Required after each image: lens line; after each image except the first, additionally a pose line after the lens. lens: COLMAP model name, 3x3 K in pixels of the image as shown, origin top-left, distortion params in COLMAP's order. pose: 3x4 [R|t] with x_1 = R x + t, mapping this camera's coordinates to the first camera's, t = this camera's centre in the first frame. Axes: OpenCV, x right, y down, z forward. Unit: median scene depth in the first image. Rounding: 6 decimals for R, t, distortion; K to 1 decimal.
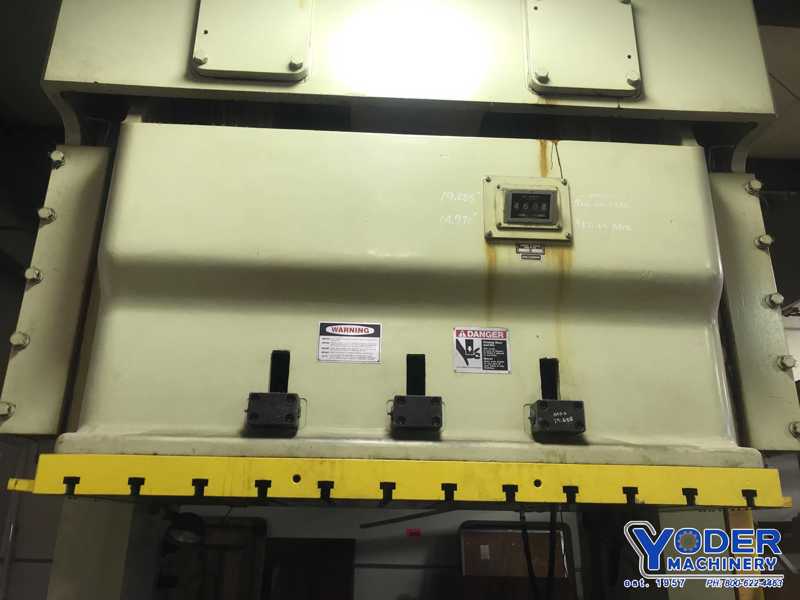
lens RADIAL K [[657.1, 0, 397.7], [0, 657.1, 286.6], [0, 0, 1]] dist [0.027446, -0.008890]
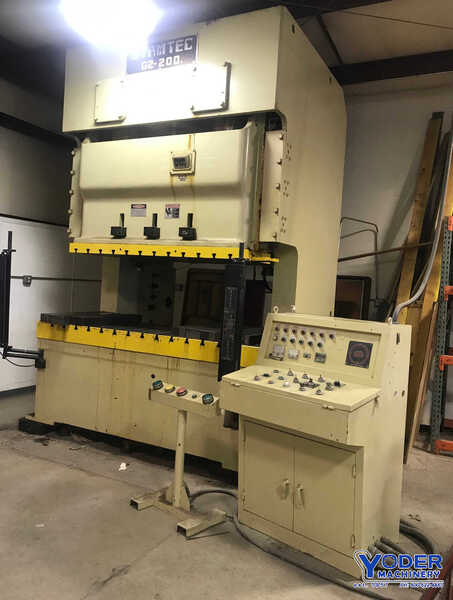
lens RADIAL K [[498.3, 0, 228.3], [0, 498.3, 290.8], [0, 0, 1]] dist [0.031000, -0.010861]
pose [[0.863795, 0.045885, -0.501750, 1.581967], [0.125774, 0.944680, 0.302919, -0.235338], [0.487892, -0.324767, 0.810239, -0.939041]]
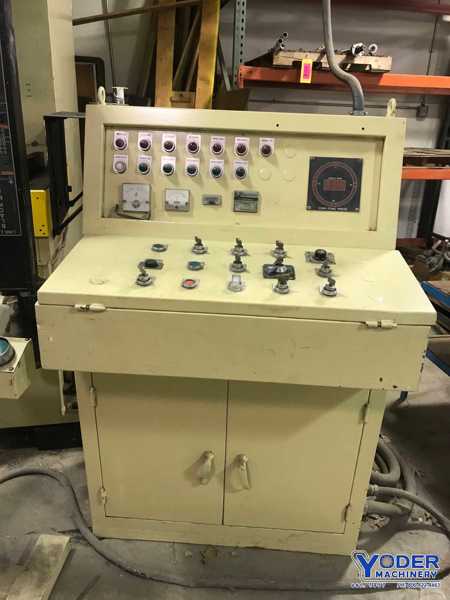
lens RADIAL K [[495.4, 0, 236.5], [0, 495.4, 297.8], [0, 0, 1]] dist [0.016665, 0.000289]
pose [[0.987133, -0.033075, 0.156443, 0.872563], [-0.078048, 0.754246, 0.651937, 0.141373], [-0.139559, -0.655758, 0.741960, -0.158778]]
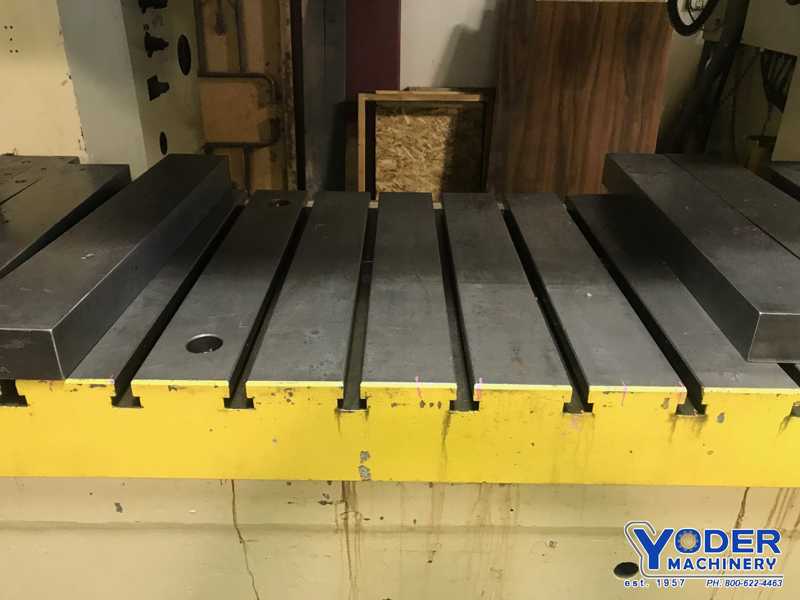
lens RADIAL K [[660.5, 0, 400.0], [0, 660.5, 300.0], [0, 0, 1]] dist [0.016665, 0.000289]
pose [[0.998602, 0.026144, -0.045933, -0.046521], [0.015683, 0.683365, 0.729908, 0.221793], [0.050472, -0.729608, 0.682000, 0.415440]]
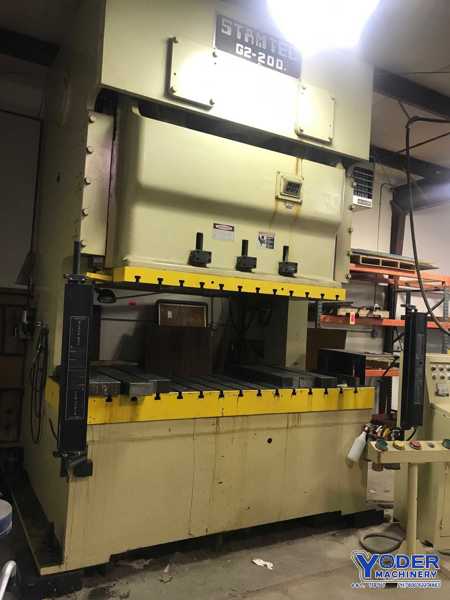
lens RADIAL K [[492.9, 0, 225.0], [0, 492.9, 300.0], [0, 0, 1]] dist [0.027446, -0.008890]
pose [[0.891135, 0.052183, 0.450727, -0.911314], [-0.197760, 0.938718, 0.282312, -0.208335], [-0.408374, -0.340714, 0.846844, -0.711219]]
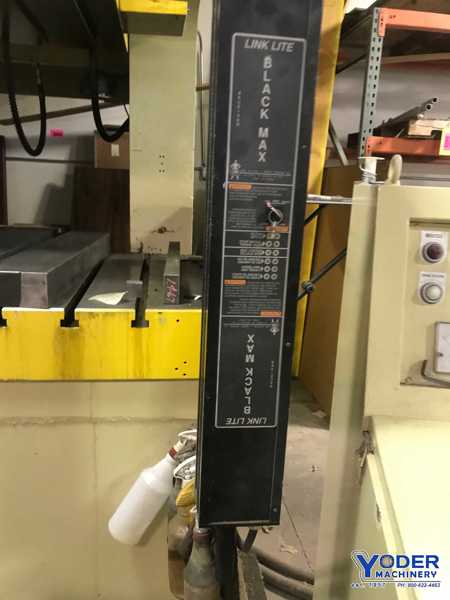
lens RADIAL K [[492.9, 0, 225.0], [0, 492.9, 300.0], [0, 0, 1]] dist [0.027446, -0.008890]
pose [[0.996477, 0.007952, 0.083491, 0.608281], [-0.053120, 0.830211, 0.554913, 0.283078], [-0.064902, -0.557393, 0.827708, 0.227857]]
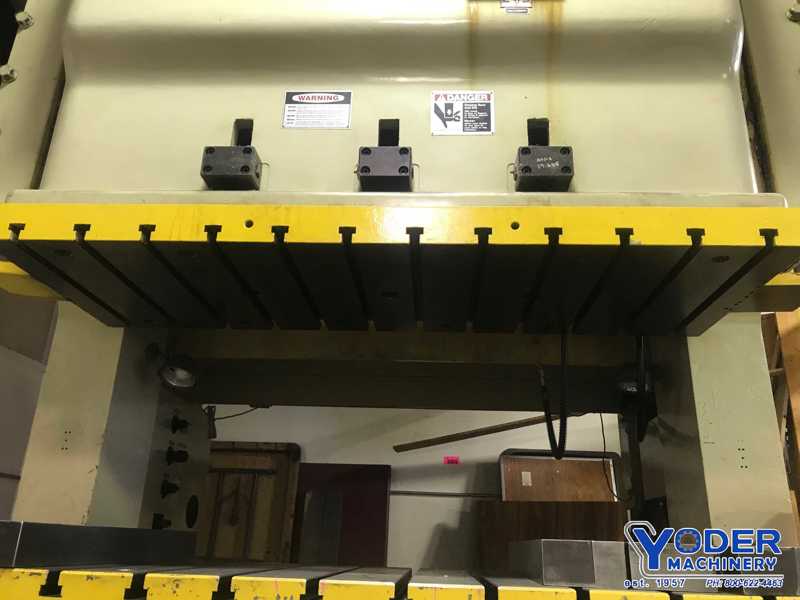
lens RADIAL K [[664.4, 0, 400.0], [0, 664.4, 300.0], [0, 0, 1]] dist [0.031000, -0.010861]
pose [[0.994504, -0.020435, -0.102683, 0.131084], [0.019776, 0.999777, -0.007431, 0.357347], [0.102812, 0.005360, 0.994686, 0.084785]]
